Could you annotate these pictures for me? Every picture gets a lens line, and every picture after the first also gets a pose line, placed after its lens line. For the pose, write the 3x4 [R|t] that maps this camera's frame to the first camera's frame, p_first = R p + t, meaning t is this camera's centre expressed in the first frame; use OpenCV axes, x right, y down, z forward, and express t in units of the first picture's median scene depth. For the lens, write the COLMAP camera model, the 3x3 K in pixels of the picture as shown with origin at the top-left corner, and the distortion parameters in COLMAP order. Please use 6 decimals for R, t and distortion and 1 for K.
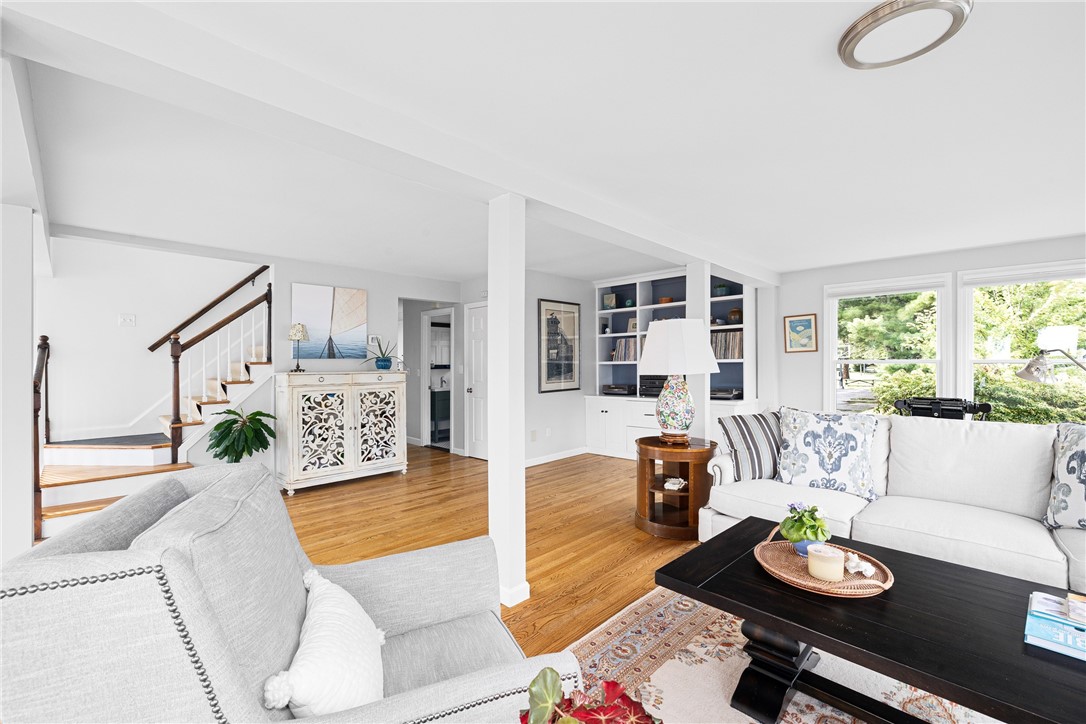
lens RADIAL K [[459.4, 0, 542.3], [0, 459.4, 365.5], [0, 0, 1]] dist [0.001711, 0.000031]
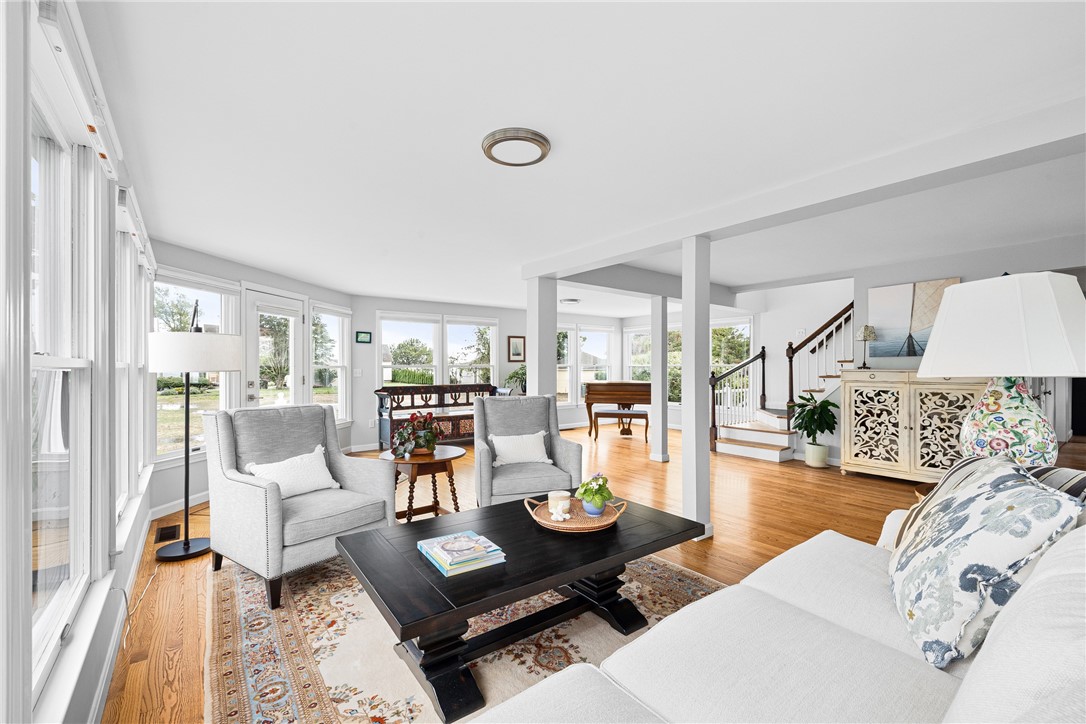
lens RADIAL K [[459.4, 0, 543.4], [0, 459.4, 364.9], [0, 0, 1]] dist [0.001711, 0.000031]
pose [[-0.136084, 0.002360, -0.990694, 0.669207], [0.000392, 0.999997, 0.002328, 0.001055], [0.990697, -0.000071, -0.136085, 0.378701]]
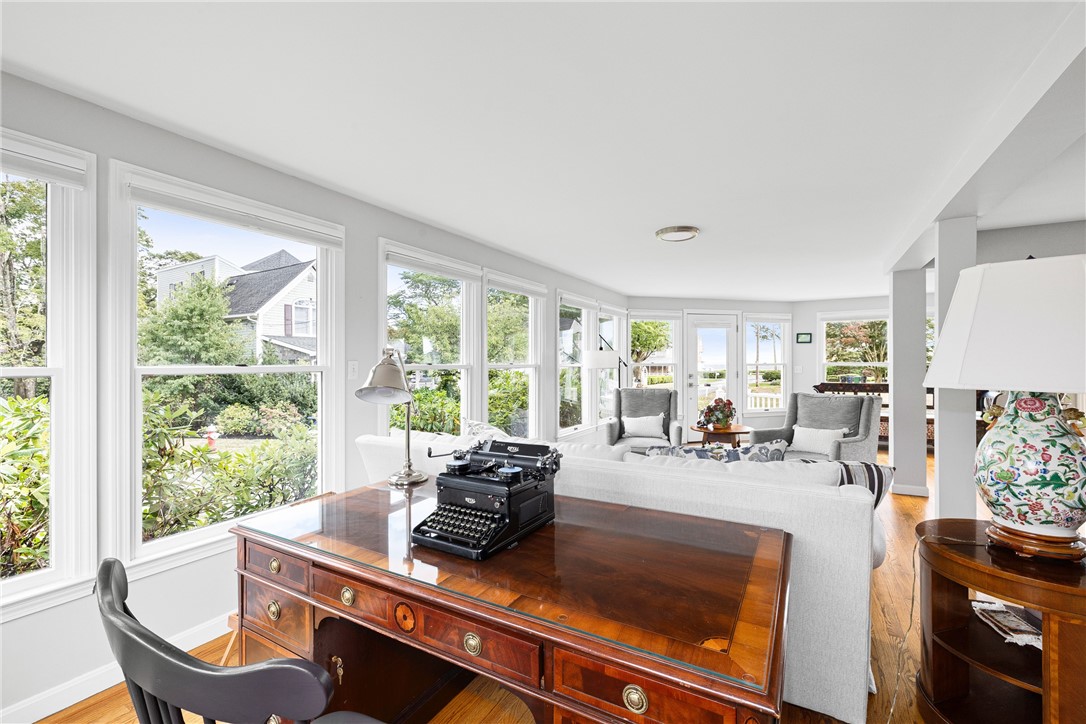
lens RADIAL K [[459.4, 0, 543.2], [0, 459.4, 361.1], [0, 0, 1]] dist [0.001711, 0.000031]
pose [[-0.968111, 0.006674, -0.250432, 0.544843], [0.006462, 0.999978, 0.001669, -0.023776], [0.250438, -0.000002, -0.968133, 1.680128]]
